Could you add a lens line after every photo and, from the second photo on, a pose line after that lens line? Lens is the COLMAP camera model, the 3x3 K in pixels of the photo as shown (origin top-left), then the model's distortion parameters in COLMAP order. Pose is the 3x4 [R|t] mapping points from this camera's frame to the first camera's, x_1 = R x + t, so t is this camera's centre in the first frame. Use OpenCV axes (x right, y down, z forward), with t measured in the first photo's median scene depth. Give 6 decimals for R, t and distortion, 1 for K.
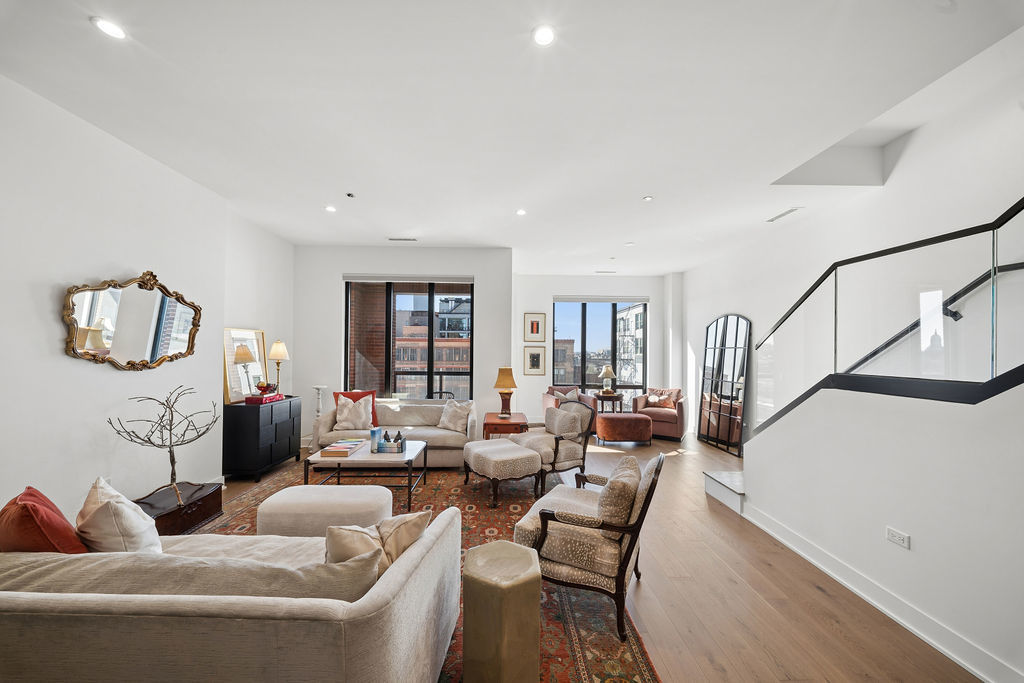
lens RADIAL K [[365.4, 0, 507.7], [0, 365.4, 345.9], [0, 0, 1]] dist [0.001890, -0.001736]
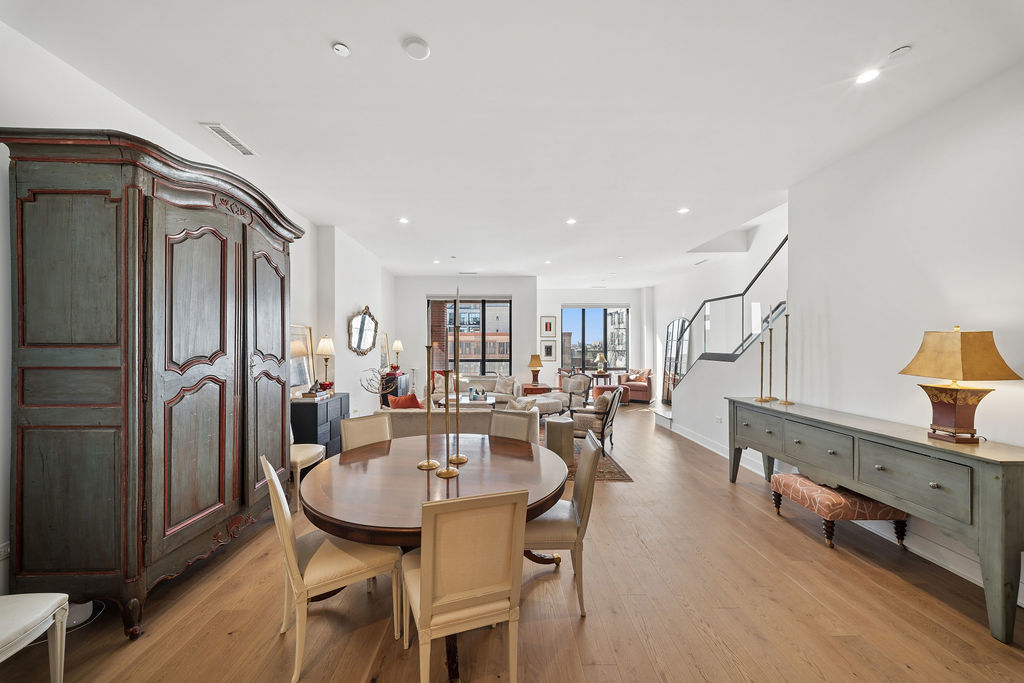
lens RADIAL K [[365.4, 0, 506.3], [0, 365.4, 341.7], [0, 0, 1]] dist [0.001890, -0.001736]
pose [[0.999929, -0.010284, 0.005942, -0.121937], [0.010239, 0.999919, 0.007610, -0.007894], [-0.006020, -0.007549, 0.999953, -0.504643]]
